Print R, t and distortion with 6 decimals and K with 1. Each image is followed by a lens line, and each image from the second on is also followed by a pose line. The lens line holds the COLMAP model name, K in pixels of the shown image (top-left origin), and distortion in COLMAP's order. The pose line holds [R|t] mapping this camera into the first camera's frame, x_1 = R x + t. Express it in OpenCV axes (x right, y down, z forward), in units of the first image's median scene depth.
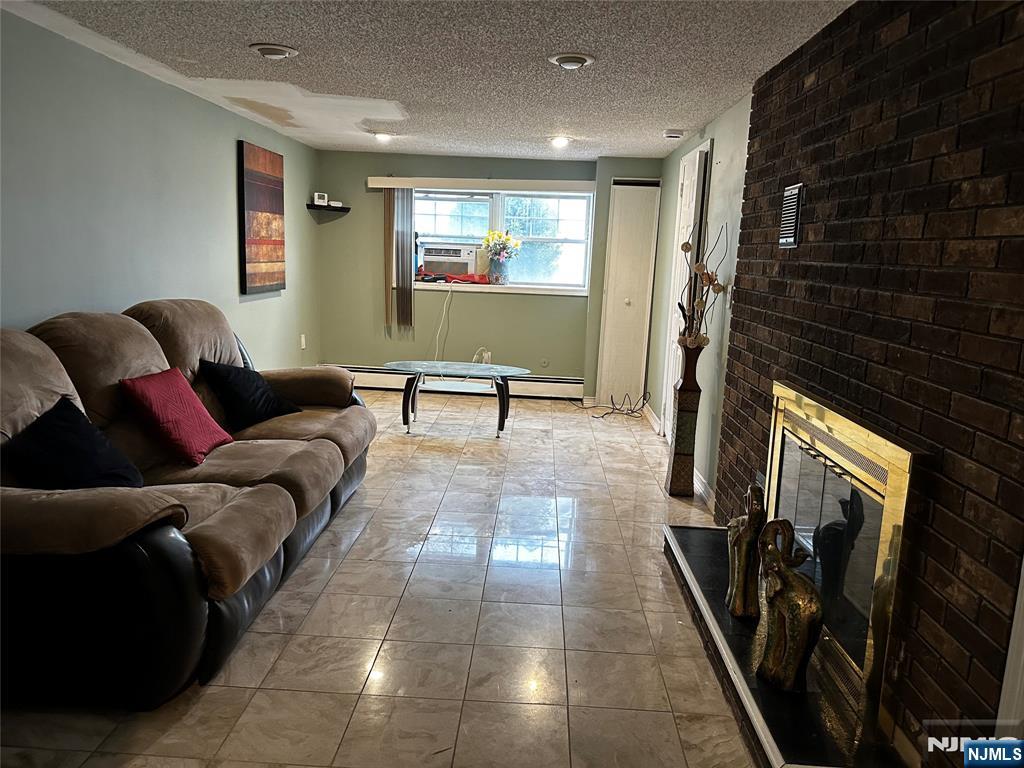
lens RADIAL K [[712.3, 0, 520.2], [0, 712.3, 390.6], [0, 0, 1]] dist [0.088167, -0.106484]
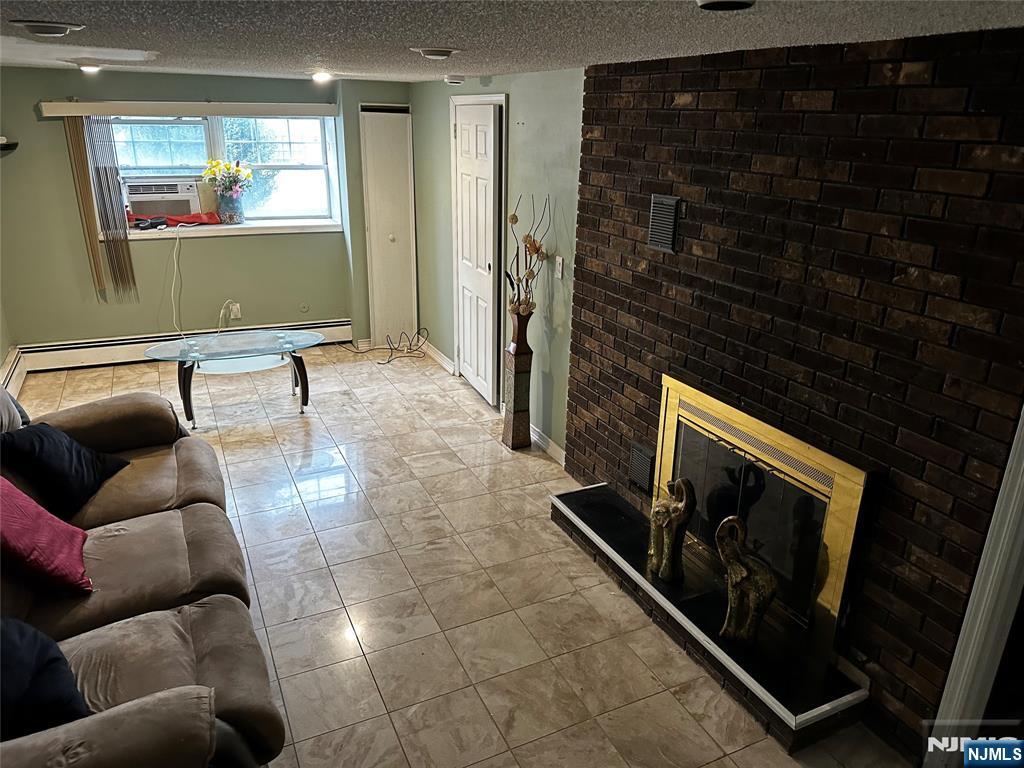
lens RADIAL K [[712.3, 0, 517.5], [0, 712.3, 392.0], [0, 0, 1]] dist [0.088167, -0.106484]
pose [[0.884527, -0.184130, 0.428612, -0.235245], [0.100497, 0.972444, 0.210363, -0.169183], [-0.455535, -0.142997, 0.878658, 0.072463]]
